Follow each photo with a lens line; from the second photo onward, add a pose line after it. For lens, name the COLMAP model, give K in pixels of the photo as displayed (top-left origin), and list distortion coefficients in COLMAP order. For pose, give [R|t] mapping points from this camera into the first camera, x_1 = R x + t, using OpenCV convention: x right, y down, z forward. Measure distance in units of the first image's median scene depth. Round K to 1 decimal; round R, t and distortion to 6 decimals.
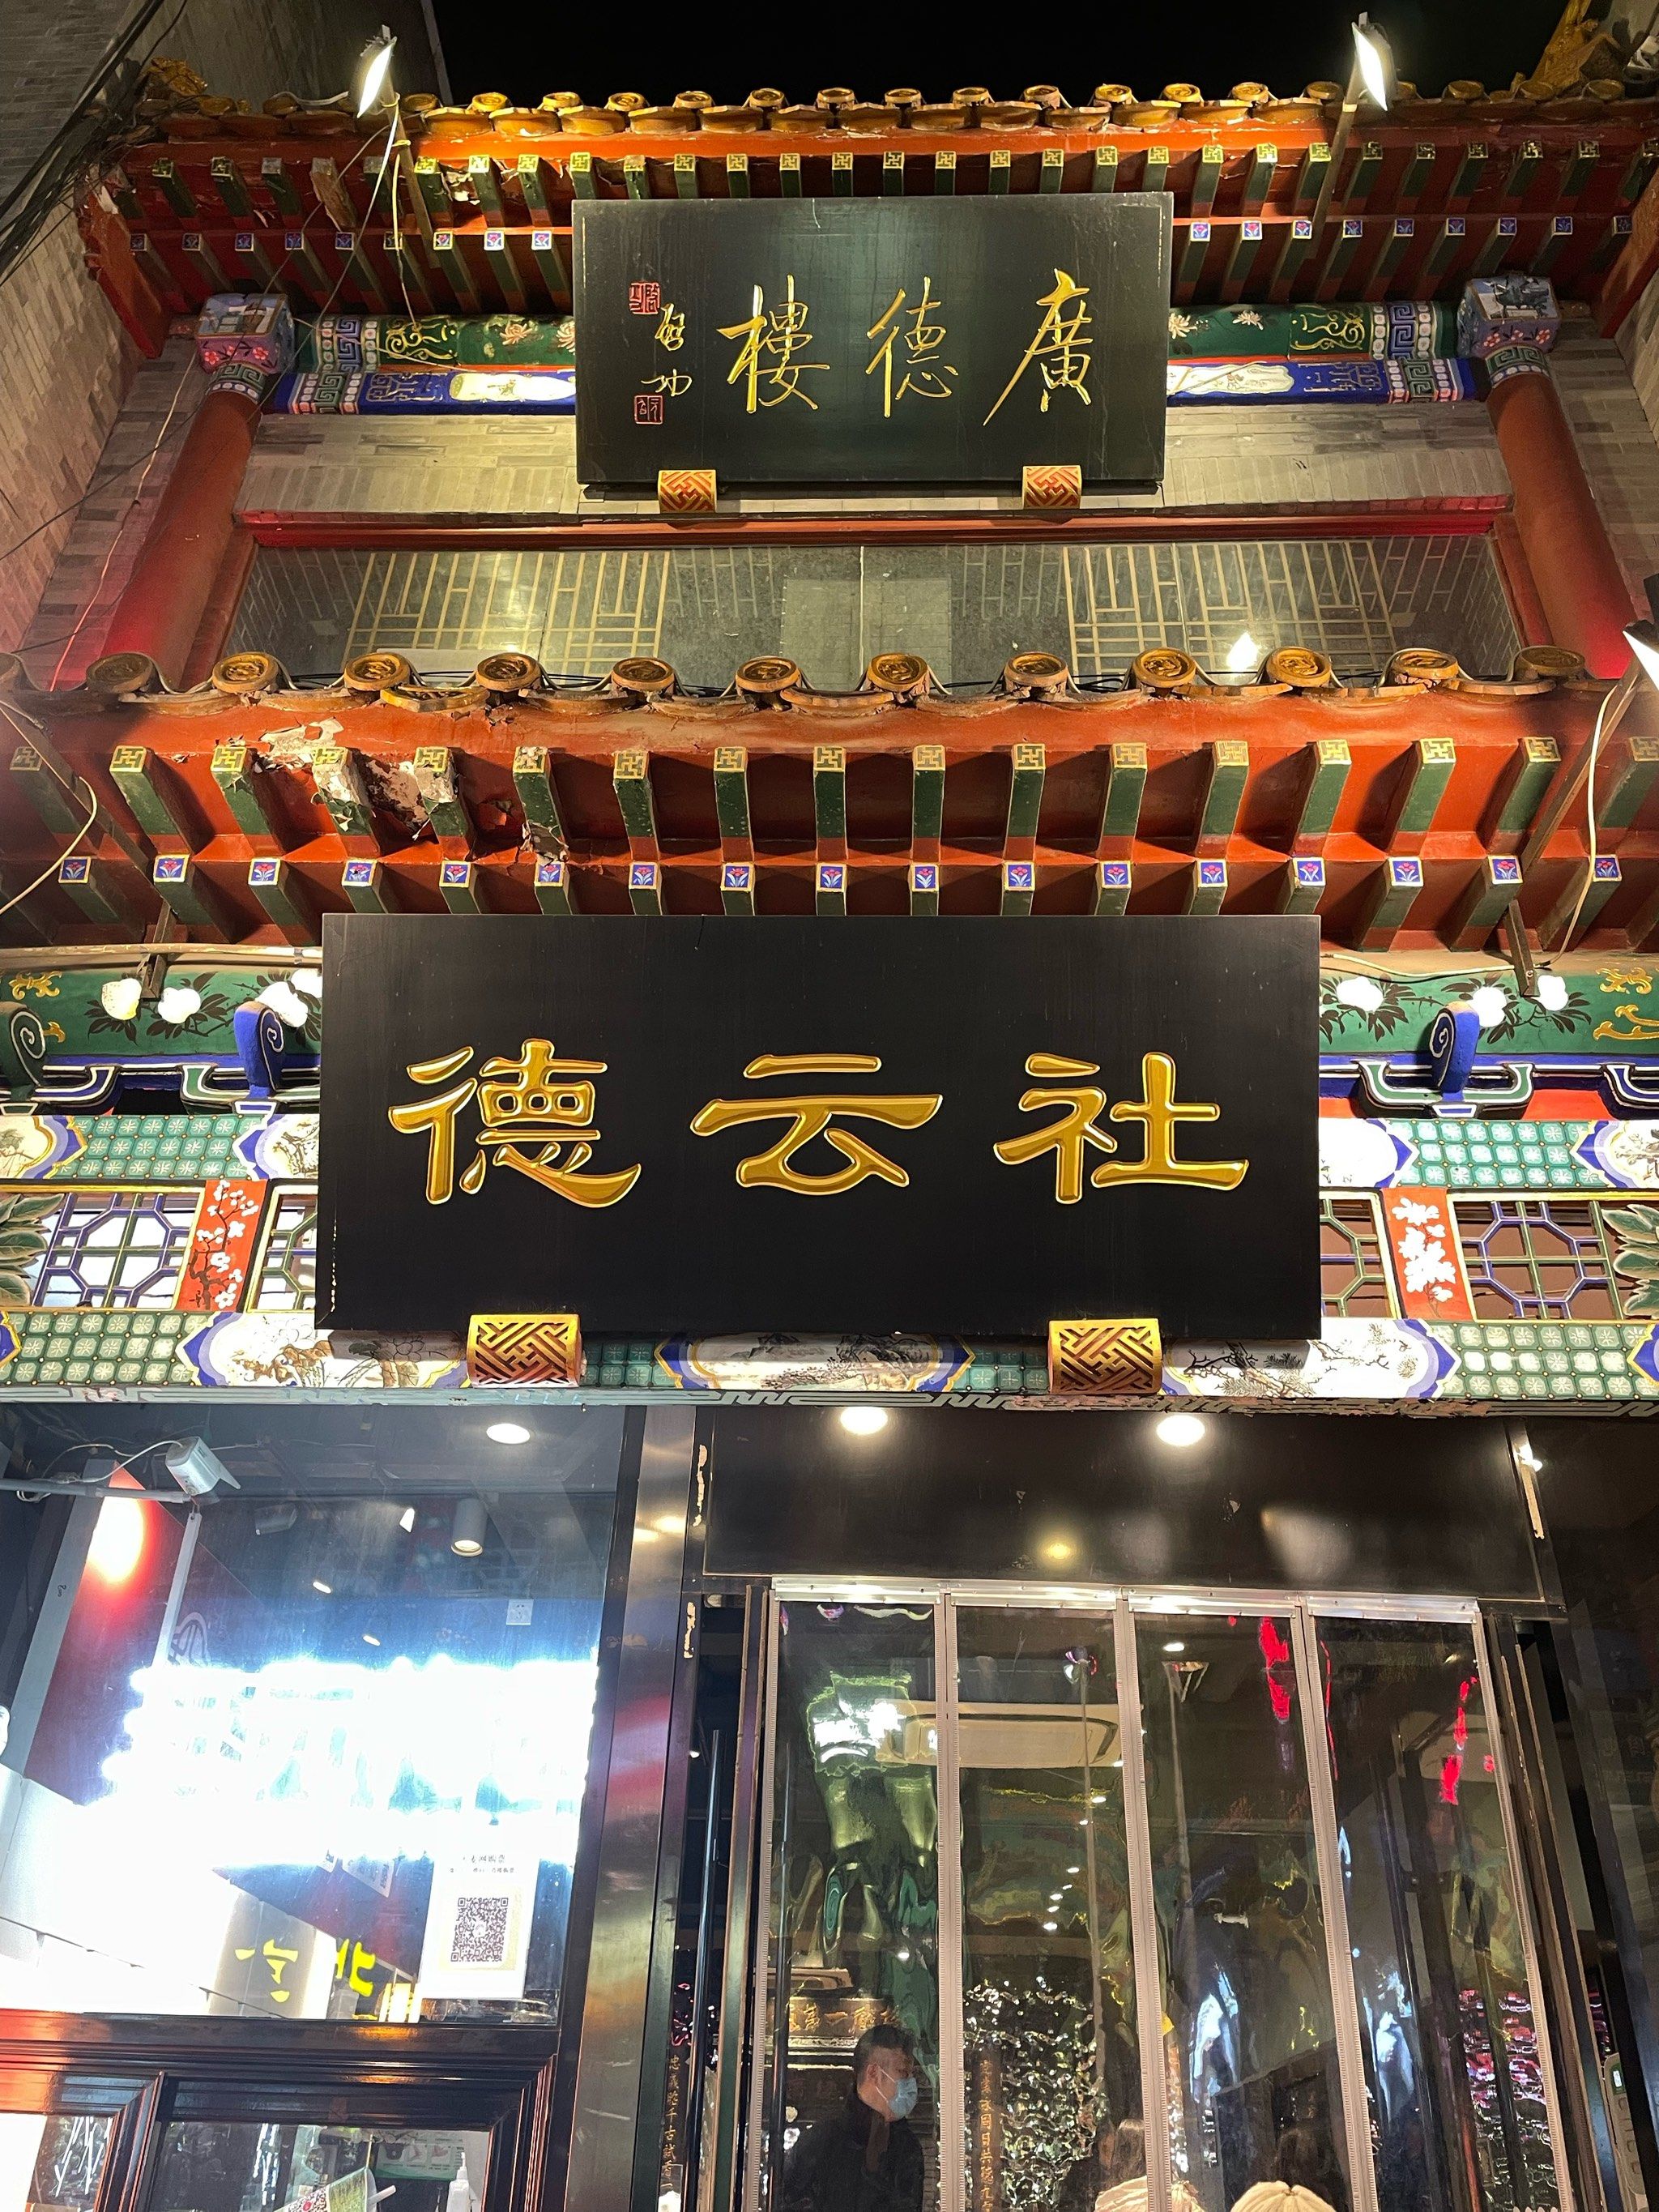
lens RADIAL K [[1695.7, 0, 837.4], [0, 1695.7, 1083.1], [0, 0, 1]] dist [0.071661, -0.055887]
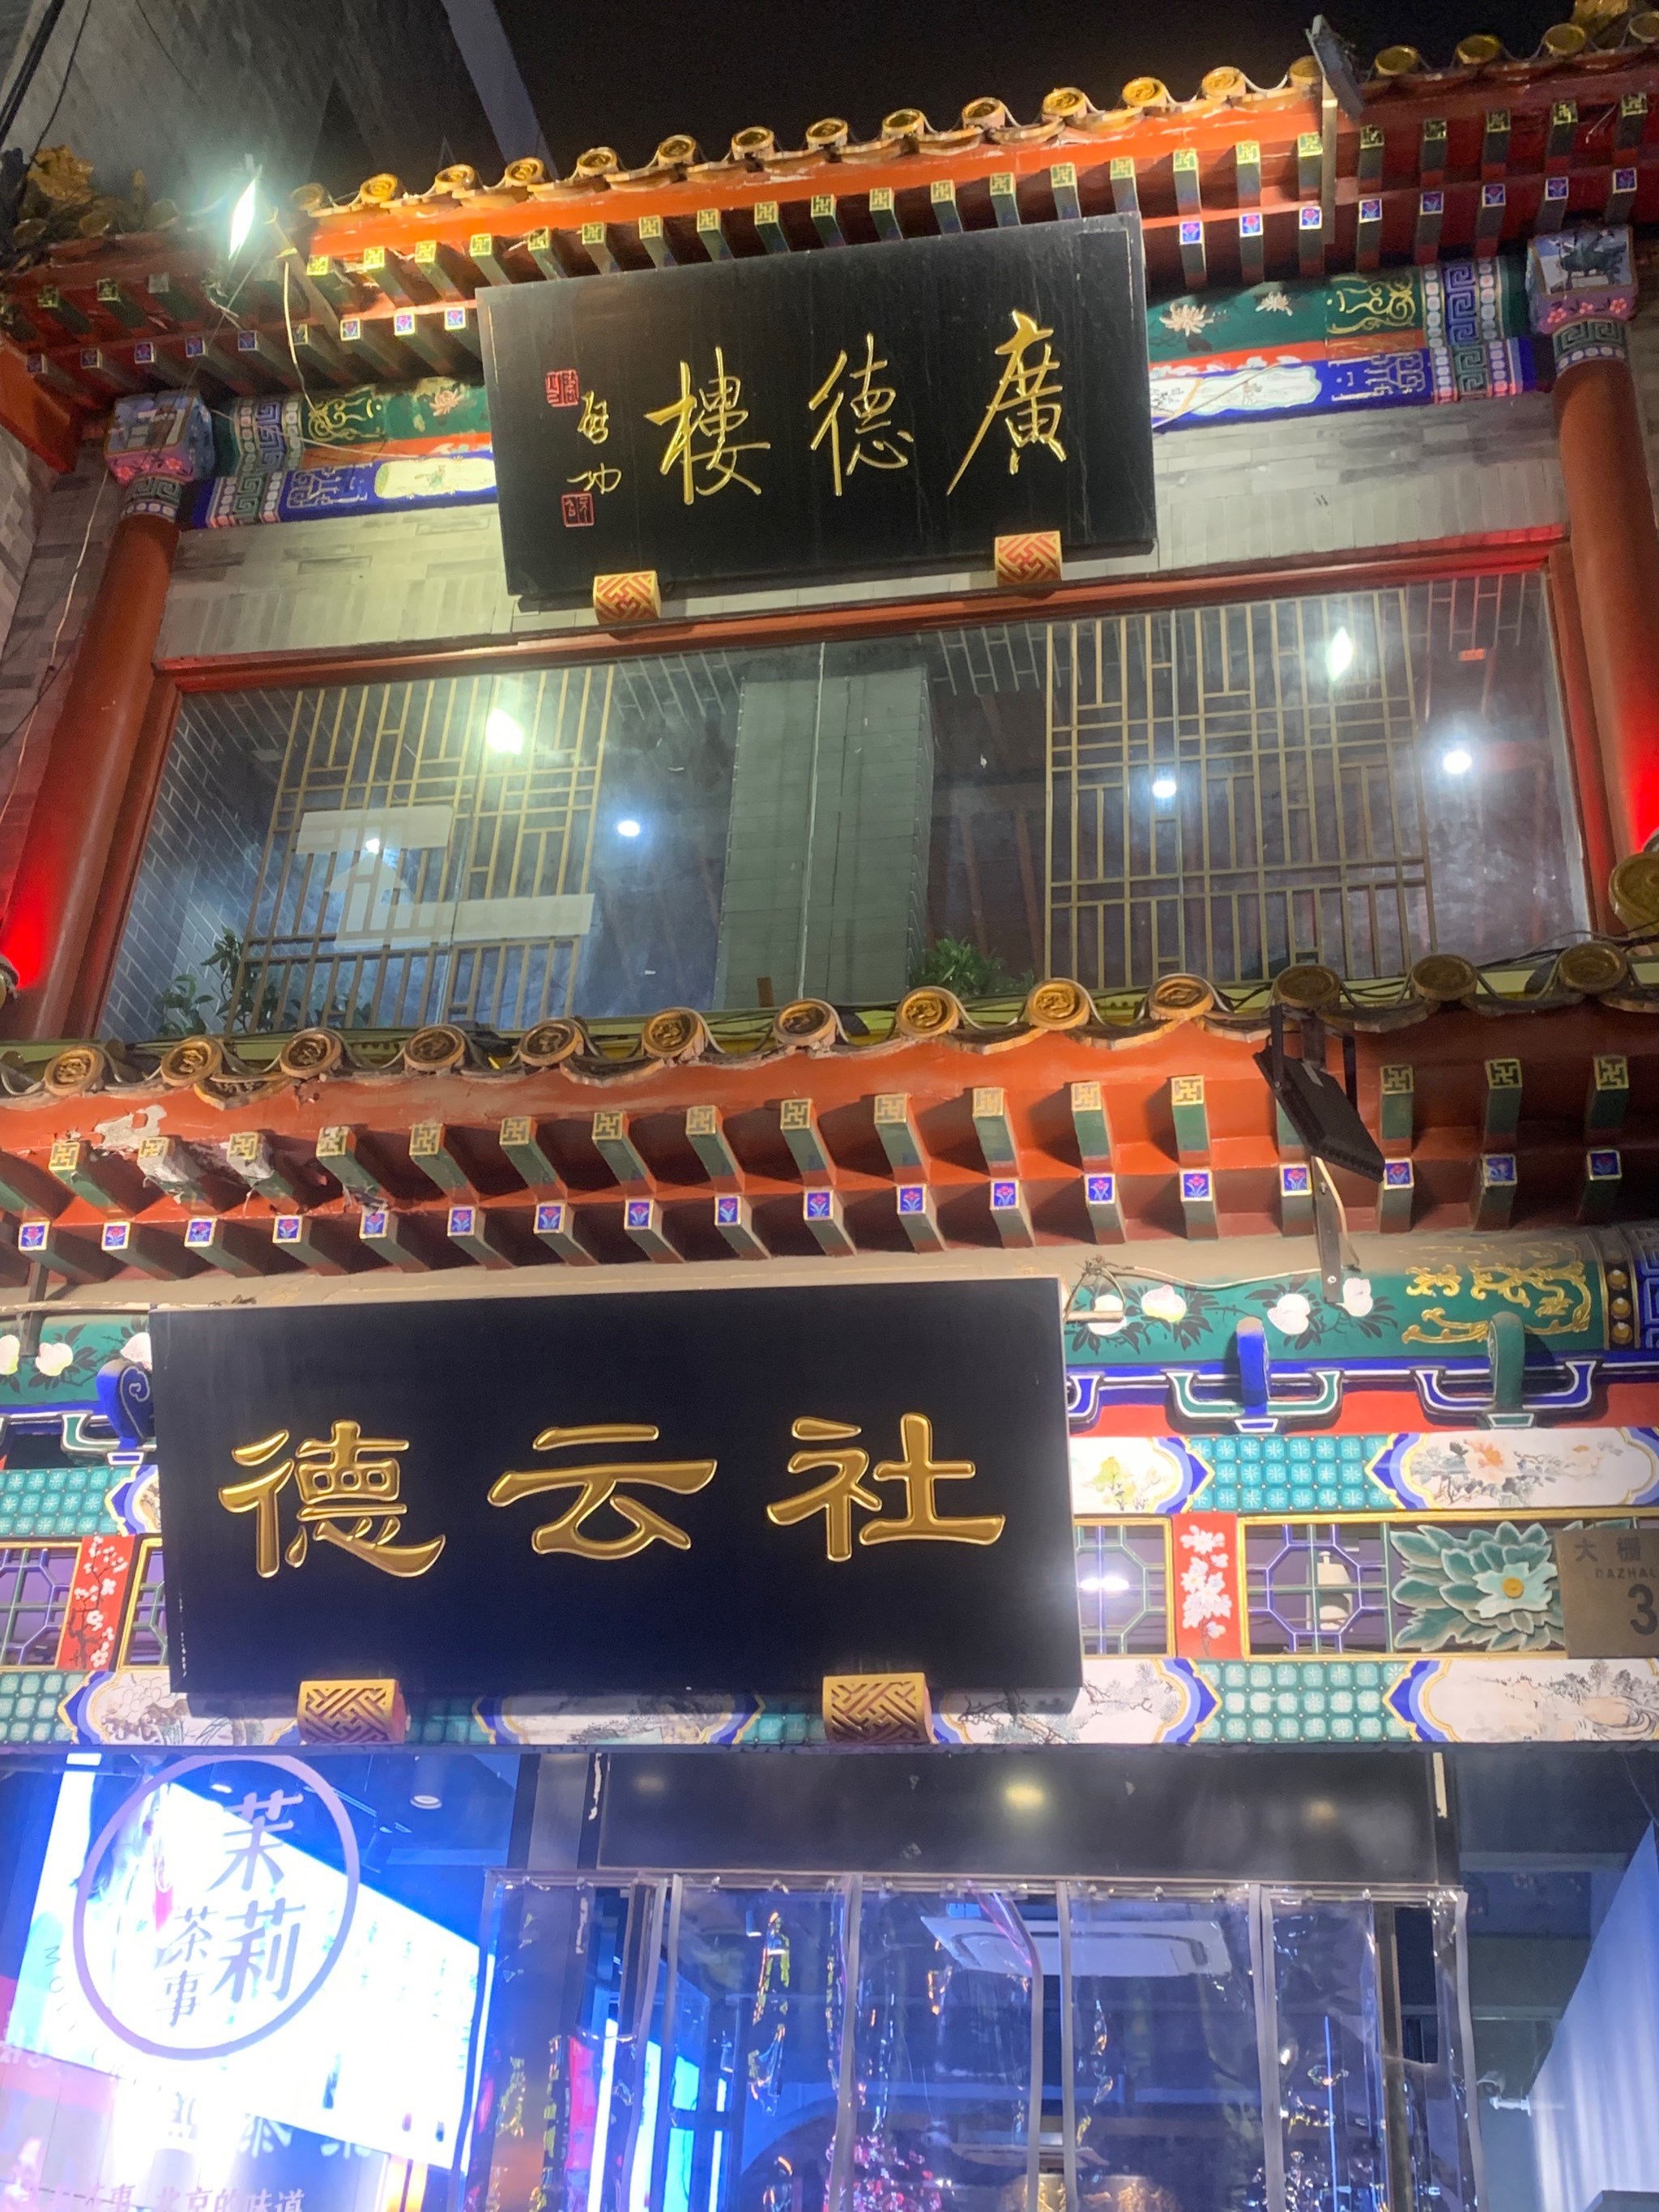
lens RADIAL K [[2336.1, 0, 859.7], [0, 2336.1, 1048.9], [0, 0, 1]] dist [0.072486, 0.000000]
pose [[0.986918, -0.061104, -0.149195, 0.344495], [0.070226, 0.995921, 0.056652, -0.291529], [0.145125, -0.066388, 0.987183, -0.362532]]
